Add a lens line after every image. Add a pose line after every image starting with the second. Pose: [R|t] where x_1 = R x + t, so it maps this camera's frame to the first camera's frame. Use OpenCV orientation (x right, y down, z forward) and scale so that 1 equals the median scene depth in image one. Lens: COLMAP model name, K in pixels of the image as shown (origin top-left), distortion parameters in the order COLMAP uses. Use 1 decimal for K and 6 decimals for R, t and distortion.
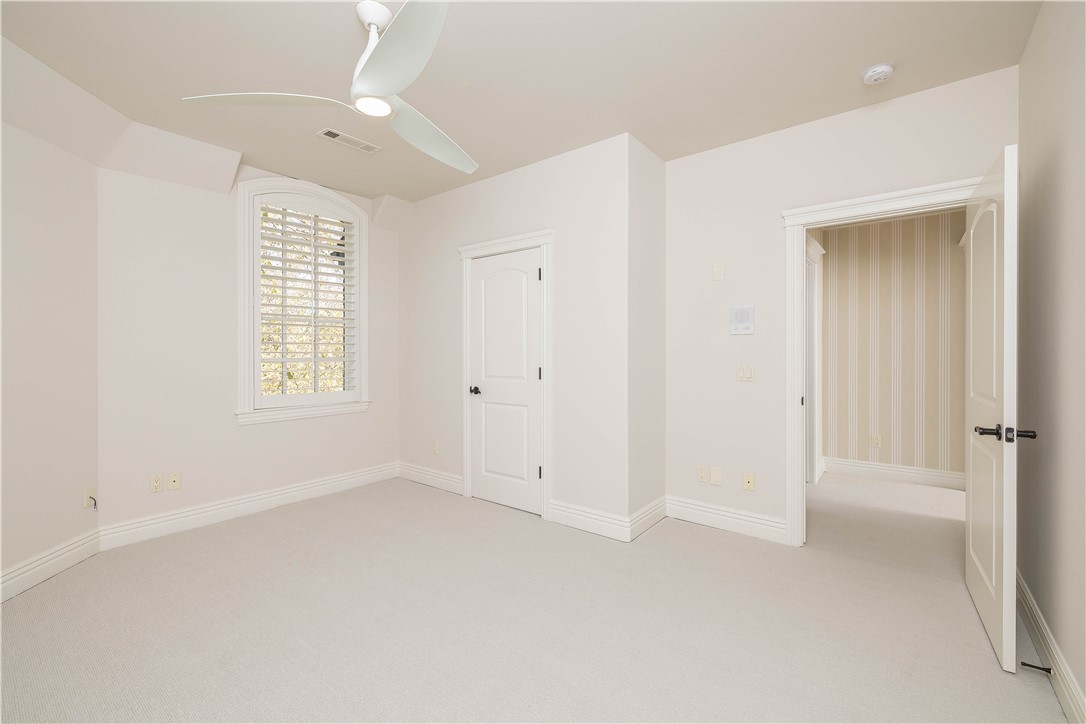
lens RADIAL K [[470.3, 0, 542.5], [0, 470.3, 354.2], [0, 0, 1]] dist [0.003709, 0.000285]
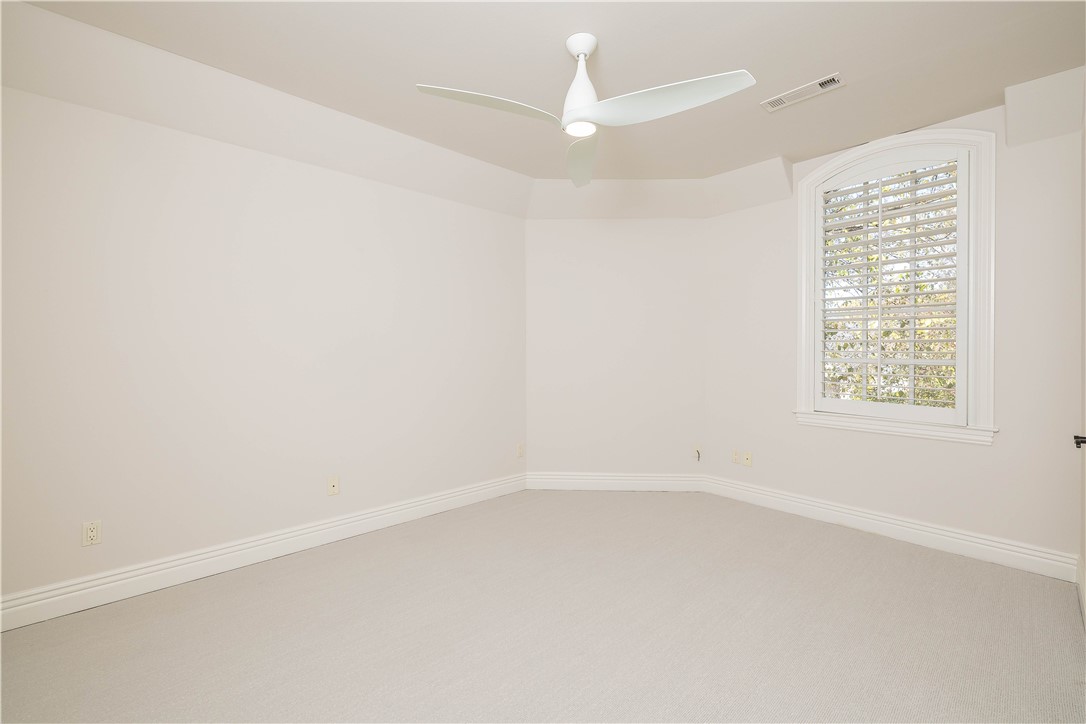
lens RADIAL K [[470.3, 0, 543.0], [0, 470.3, 356.8], [0, 0, 1]] dist [0.003709, 0.000285]
pose [[-0.173658, 0.012218, -0.984730, 0.401527], [-0.014838, 0.999777, 0.015021, 0.001149], [0.984694, 0.017220, -0.173438, 0.584407]]
